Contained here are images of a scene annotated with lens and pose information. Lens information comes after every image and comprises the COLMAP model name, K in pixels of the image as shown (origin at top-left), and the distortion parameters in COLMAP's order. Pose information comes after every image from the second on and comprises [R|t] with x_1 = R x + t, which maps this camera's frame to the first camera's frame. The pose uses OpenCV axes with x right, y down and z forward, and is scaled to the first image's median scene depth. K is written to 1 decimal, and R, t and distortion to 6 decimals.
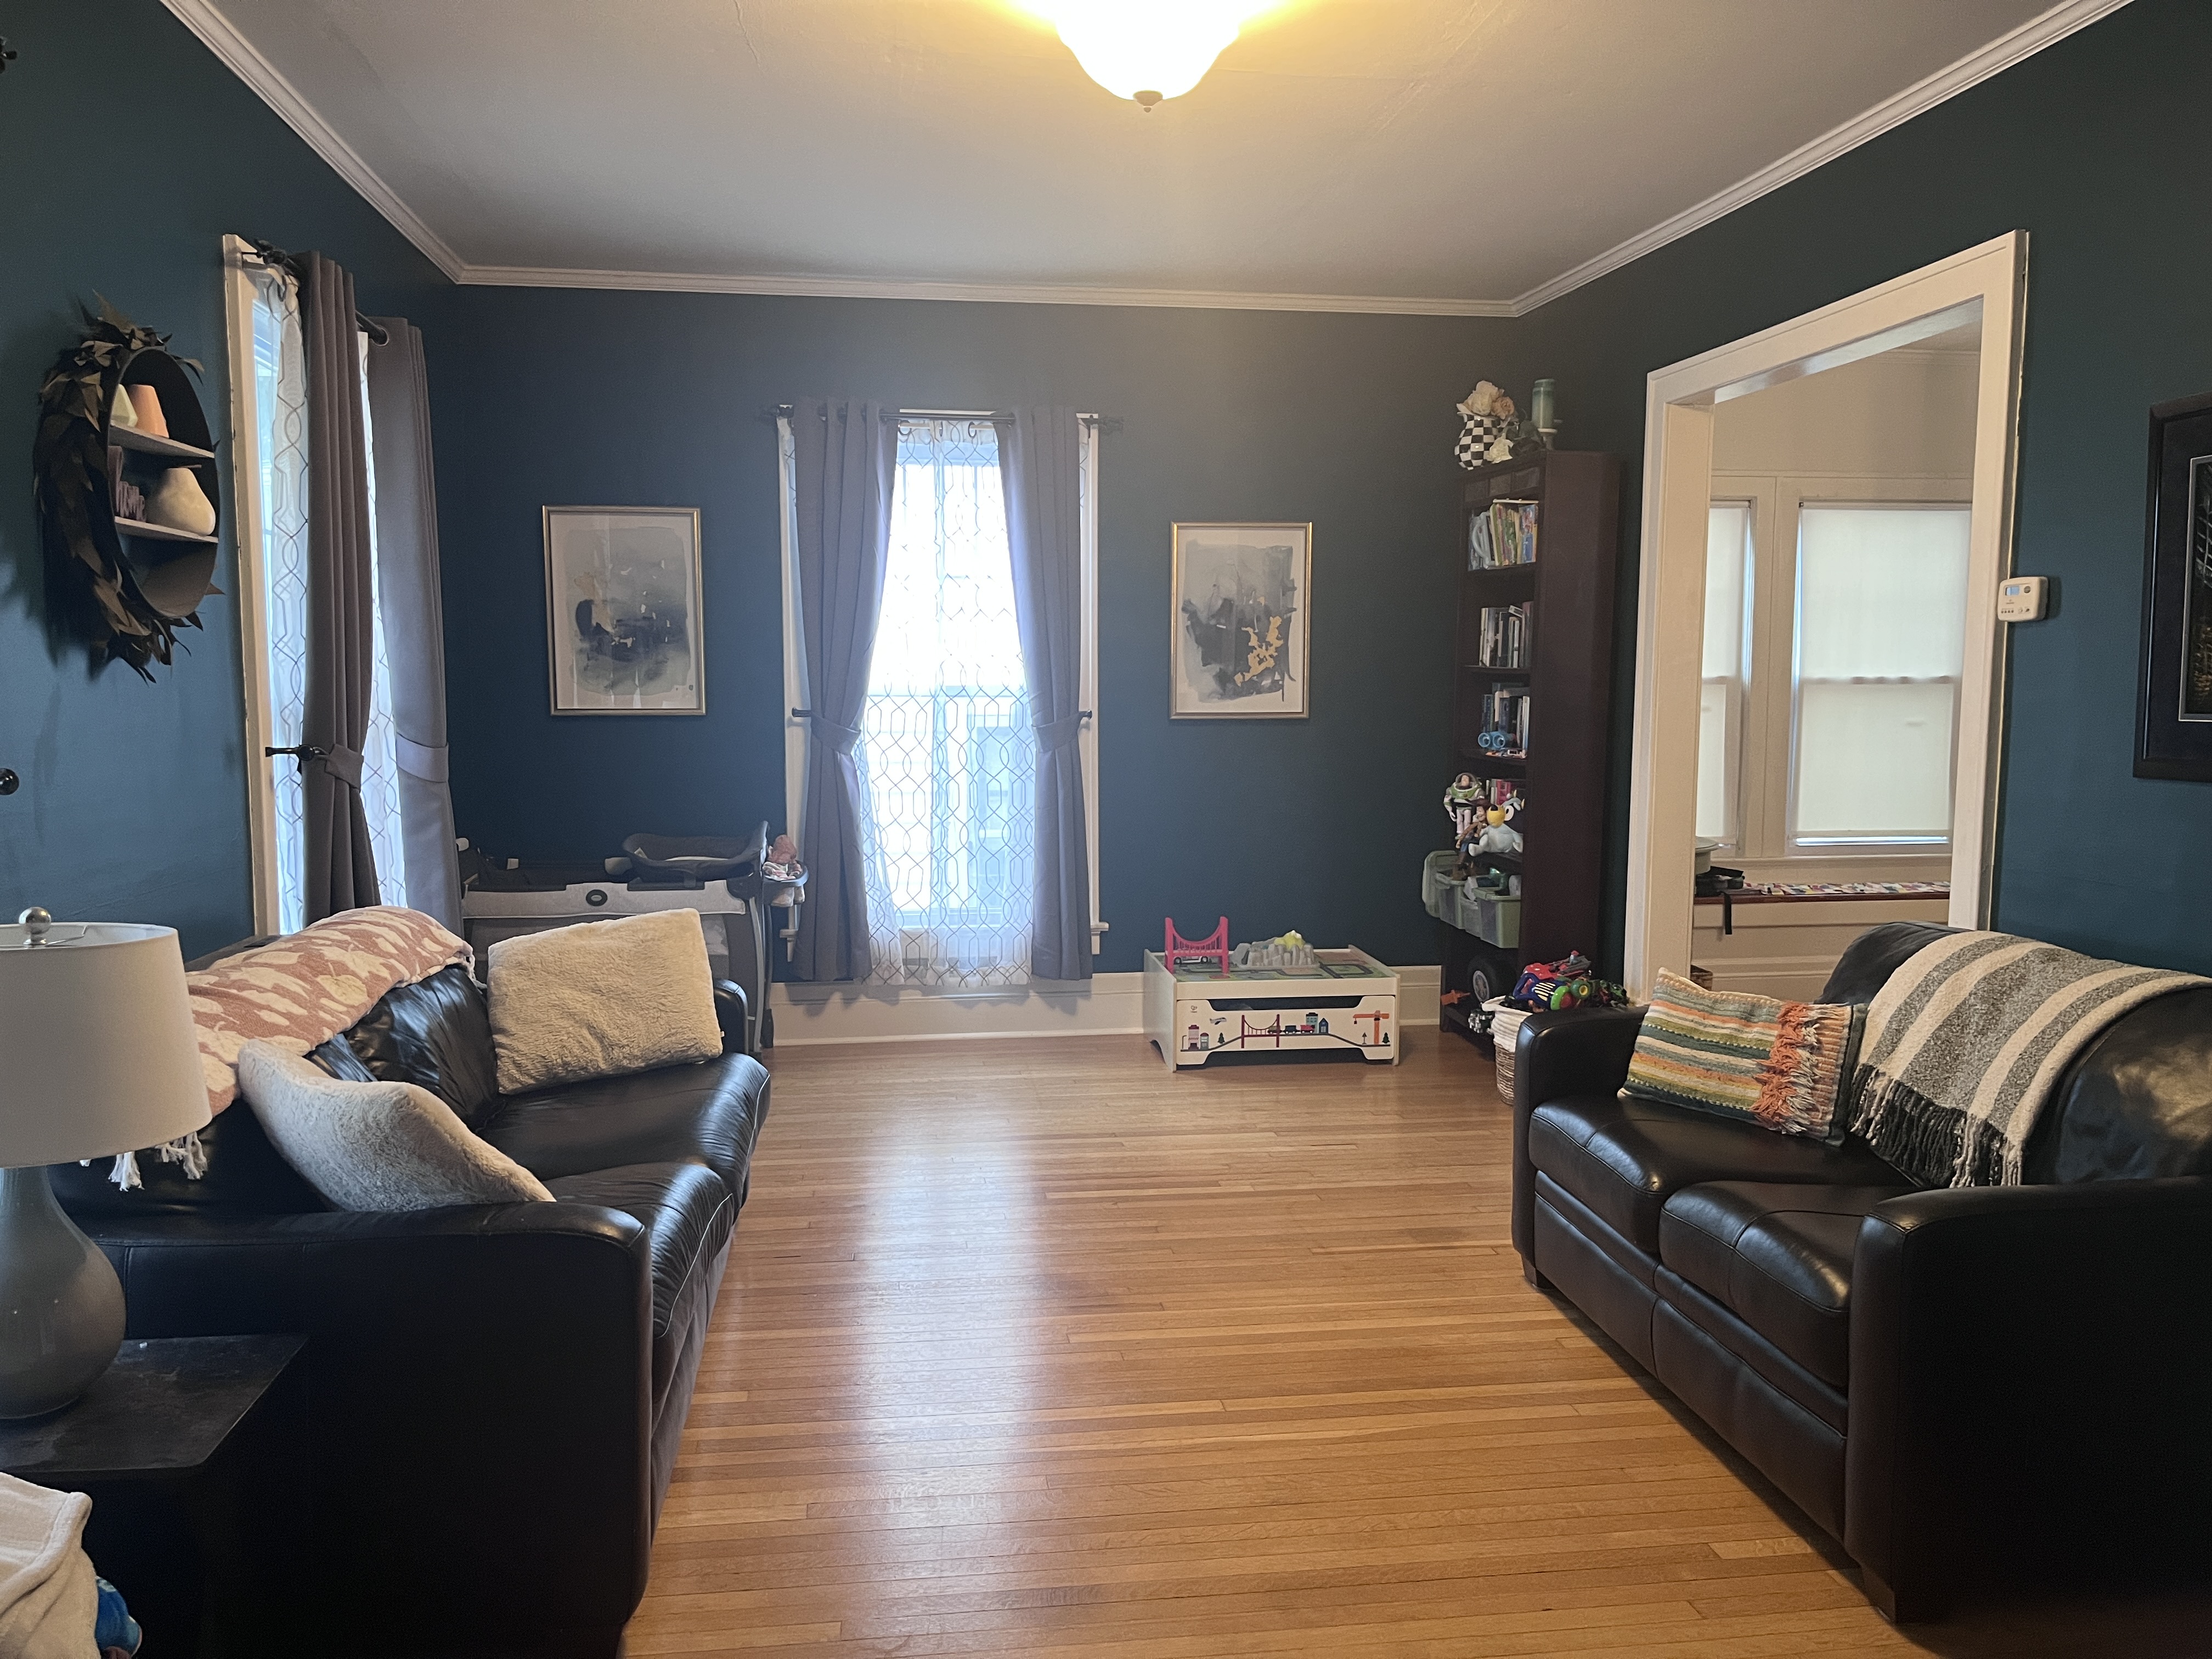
lens RADIAL K [[1685.8, 0, 1105.8], [0, 1685.8, 838.1], [0, 0, 1]] dist [0.055334, -0.084873]
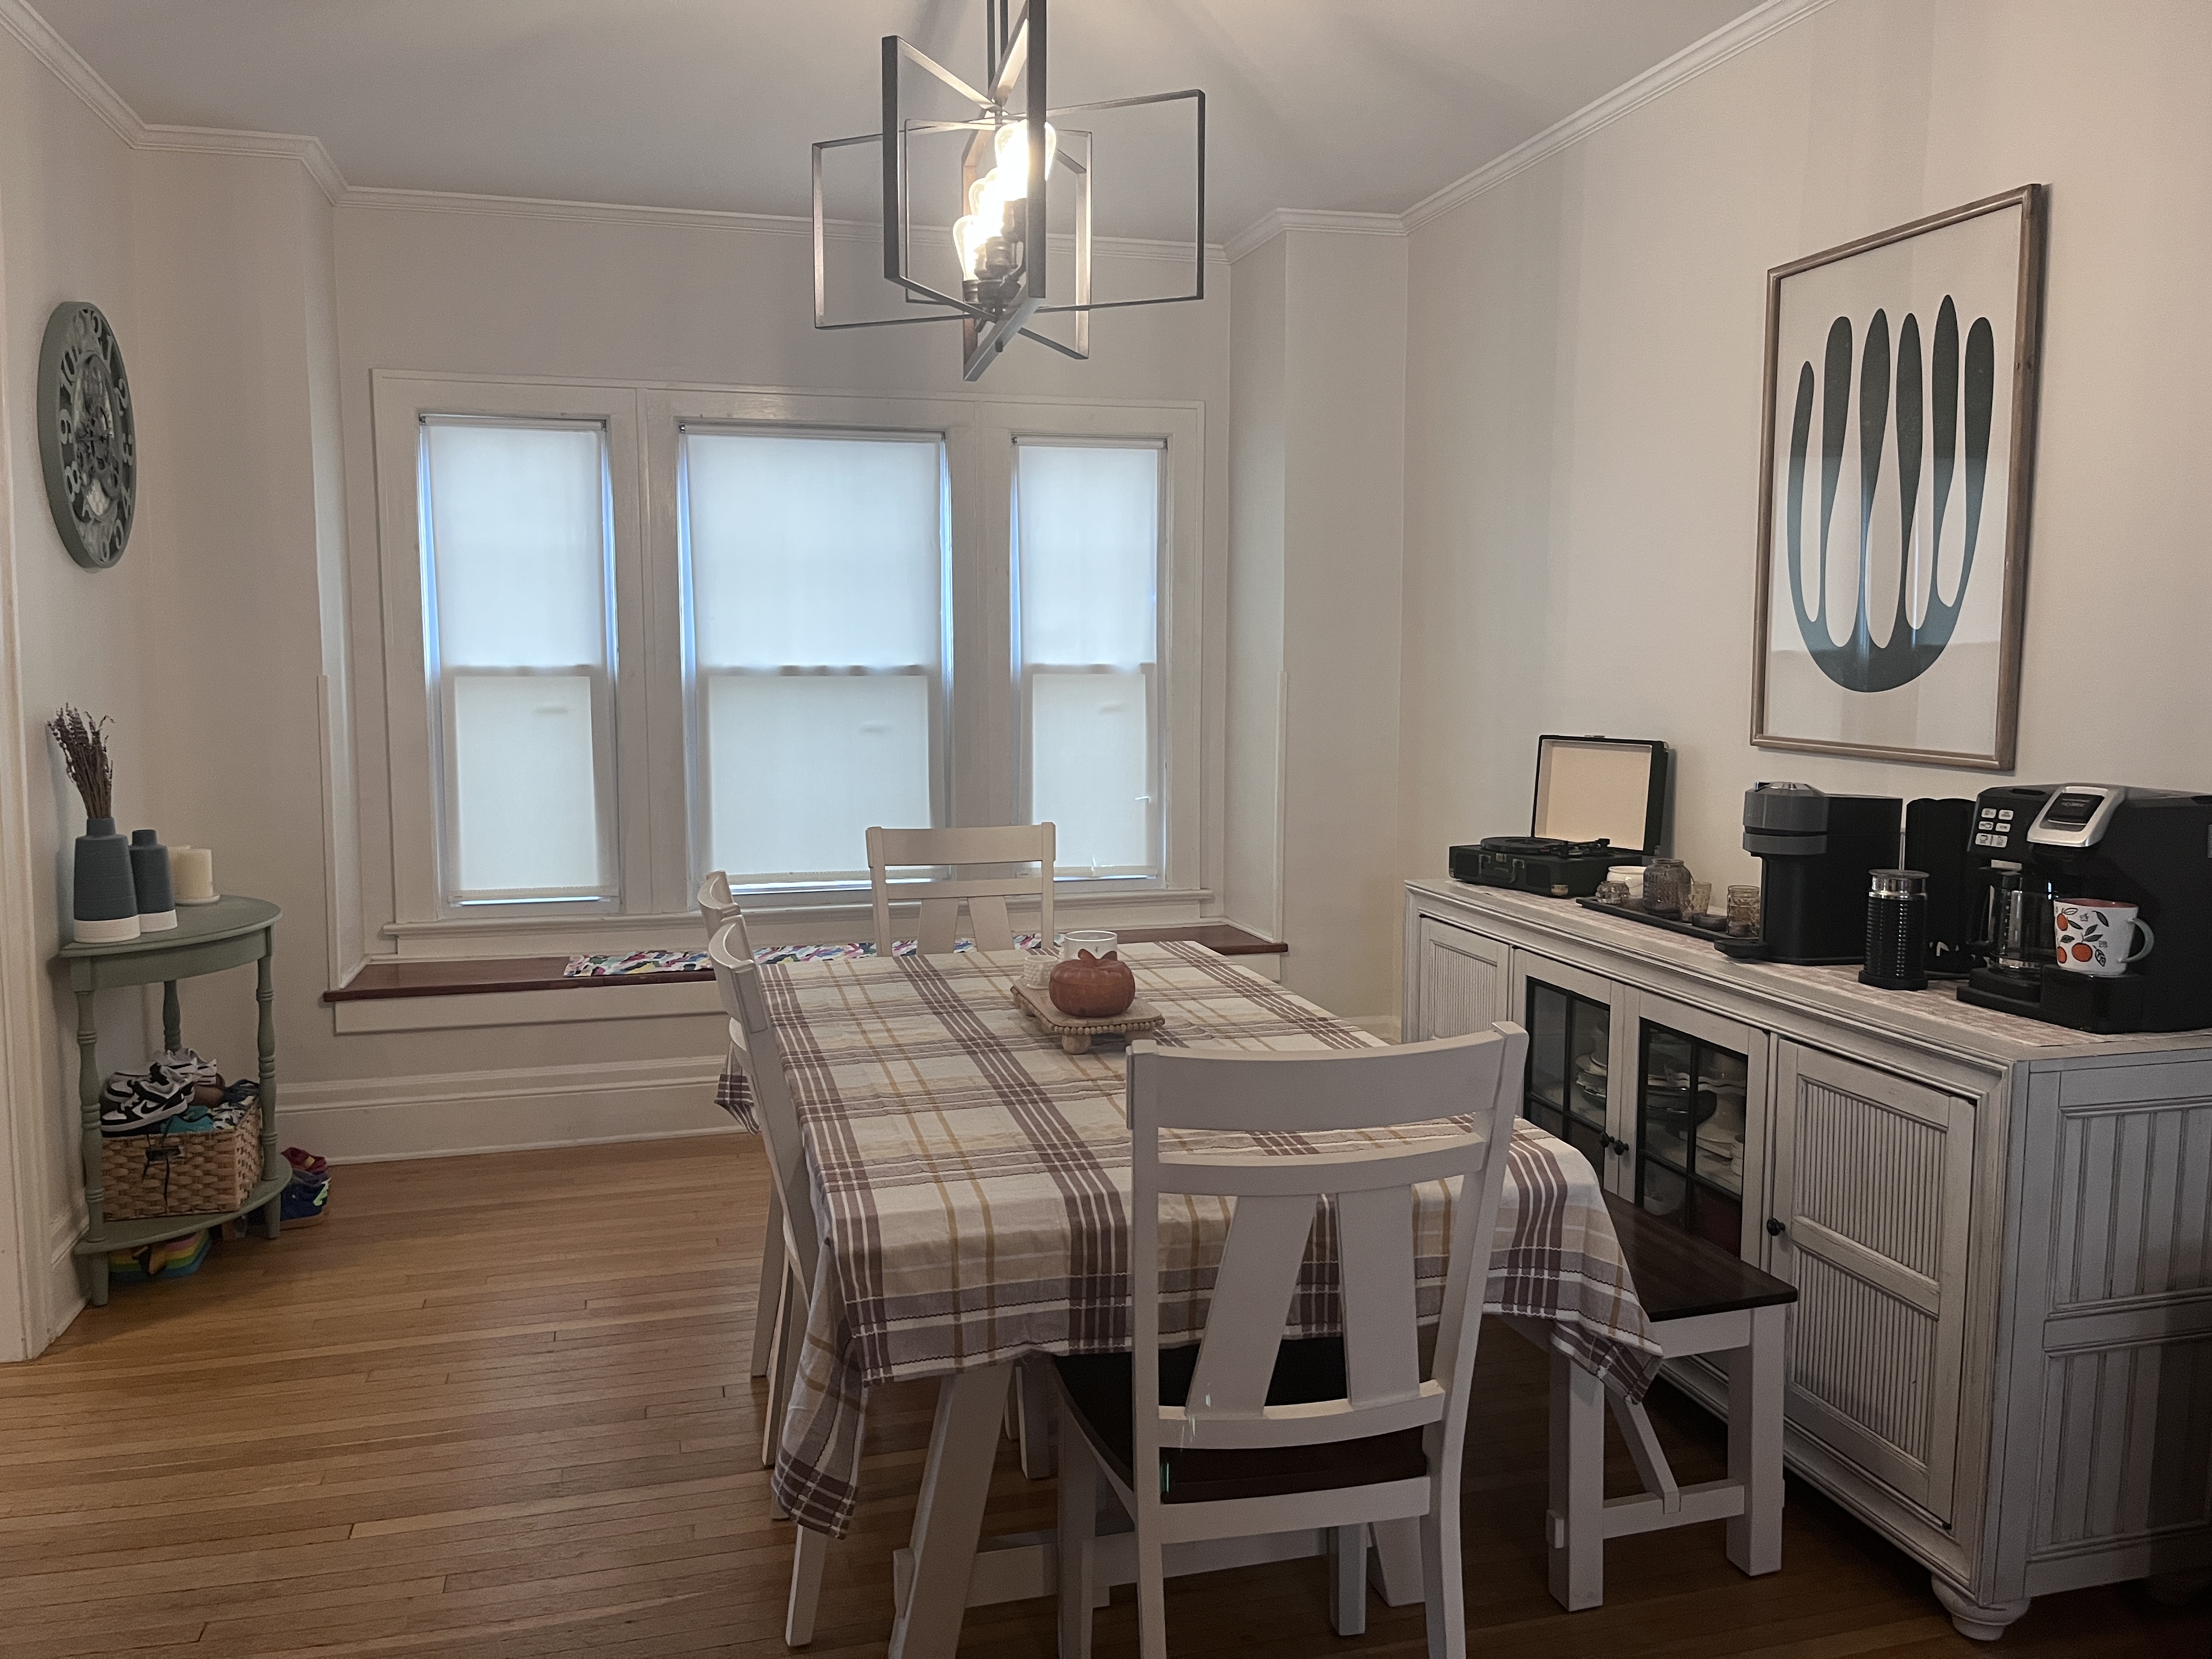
lens RADIAL K [[1685.8, 0, 1109.4], [0, 1685.8, 825.8], [0, 0, 1]] dist [0.055334, -0.084873]
pose [[0.991553, -0.014001, 0.128947, 0.487023], [0.013146, 0.999886, 0.007481, -0.029313], [-0.129037, -0.005723, 0.991623, 0.255562]]
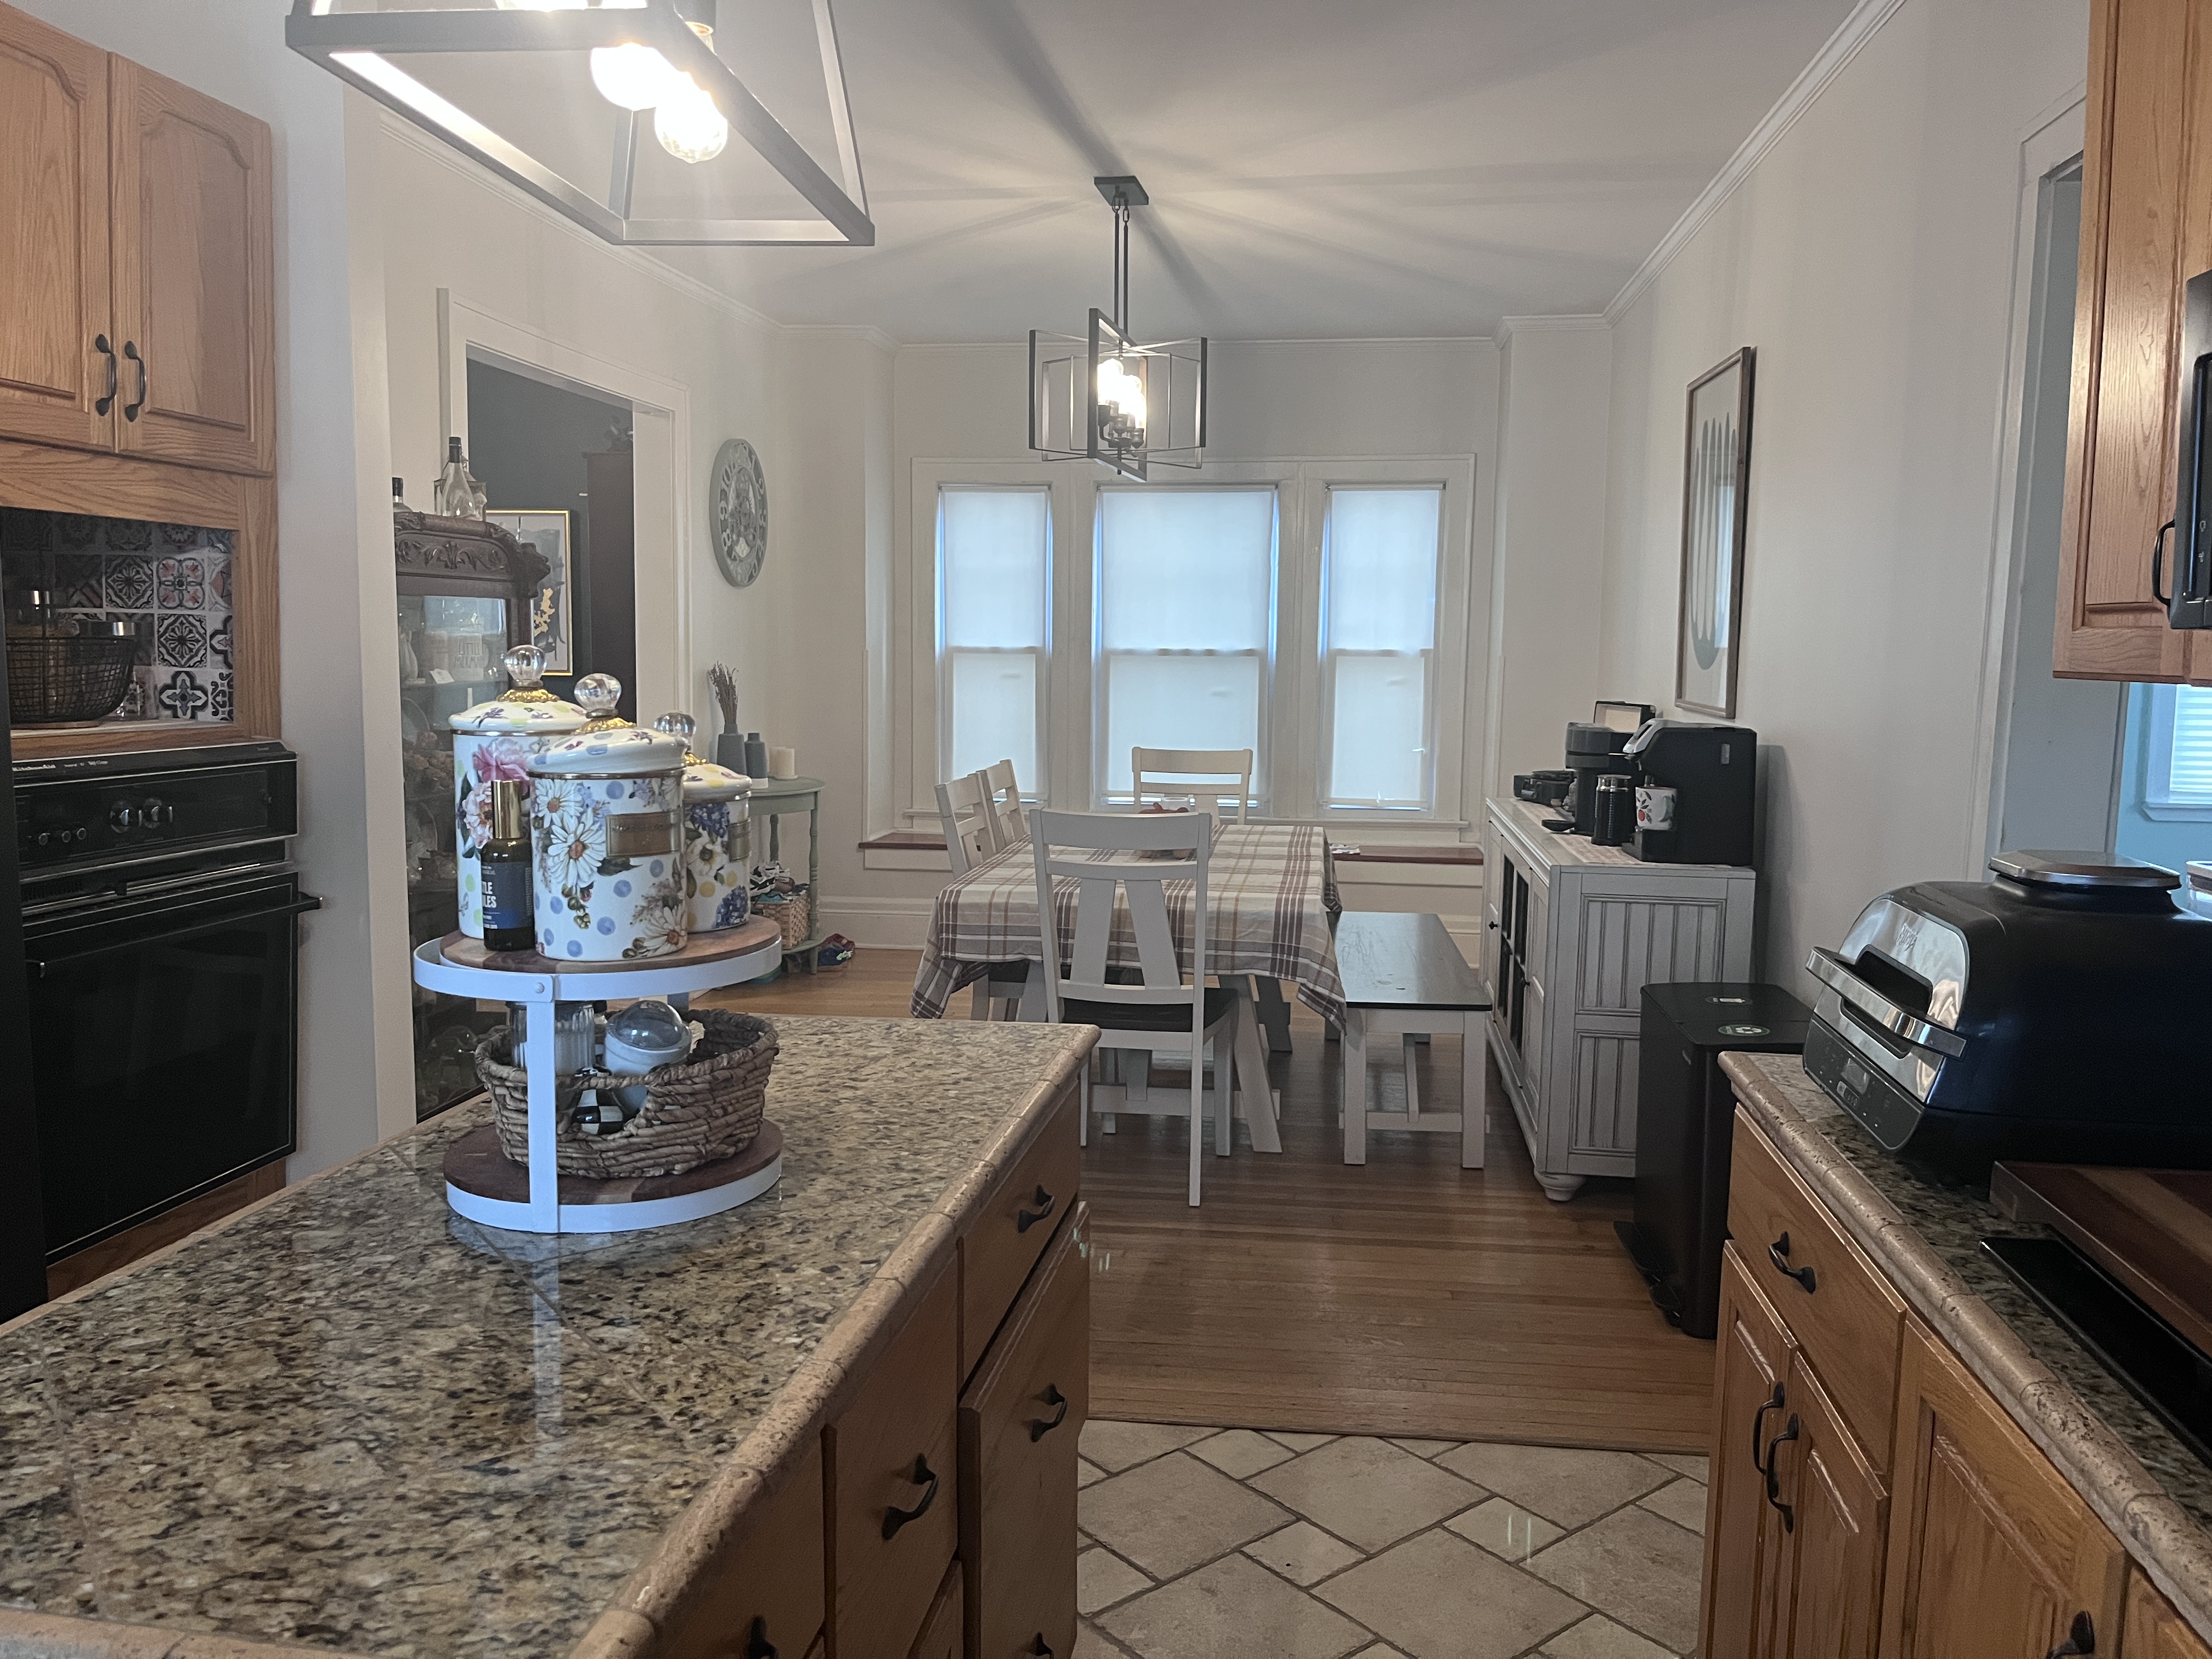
lens RADIAL K [[1685.8, 0, 1114.7], [0, 1685.8, 834.3], [0, 0, 1]] dist [0.055334, -0.084873]
pose [[0.966187, 0.039531, -0.254795, 0.691612], [-0.035252, 0.999151, 0.021338, 0.000764], [0.255422, -0.011634, 0.966760, -0.039368]]
